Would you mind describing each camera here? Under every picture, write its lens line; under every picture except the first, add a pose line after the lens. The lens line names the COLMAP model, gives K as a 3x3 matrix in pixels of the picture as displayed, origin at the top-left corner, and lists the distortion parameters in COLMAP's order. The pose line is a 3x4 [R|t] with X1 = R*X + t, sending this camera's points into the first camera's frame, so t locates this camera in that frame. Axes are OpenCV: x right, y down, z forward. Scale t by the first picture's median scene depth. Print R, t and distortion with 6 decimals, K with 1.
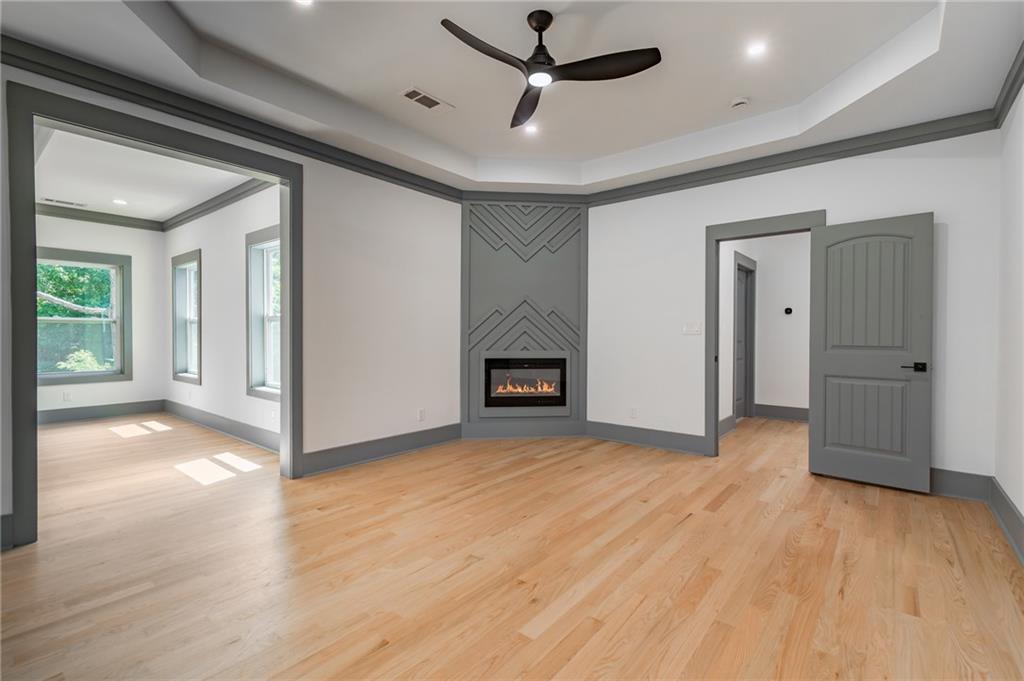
lens RADIAL K [[458.4, 0, 514.9], [0, 458.4, 337.7], [0, 0, 1]] dist [-0.004663, -0.000766]
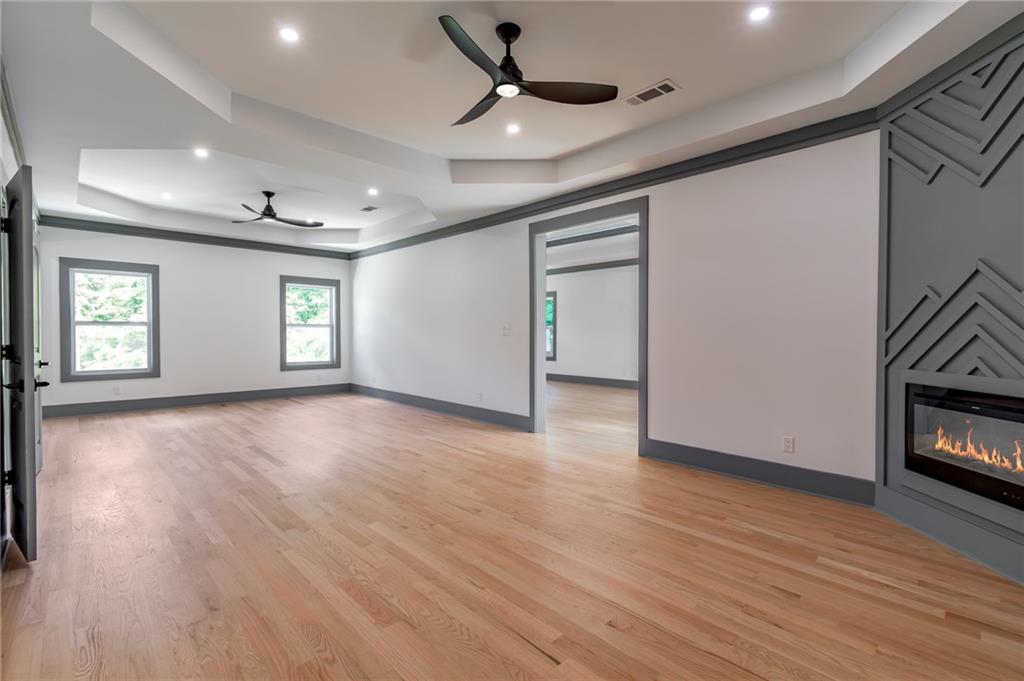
lens RADIAL K [[458.4, 0, 514.9], [0, 458.4, 337.7], [0, 0, 1]] dist [-0.004663, -0.000766]
pose [[-0.114591, 0.011154, -0.993350, 0.713567], [-0.010752, 0.999864, 0.012467, -0.014369], [0.993355, 0.012109, -0.114456, 0.762846]]
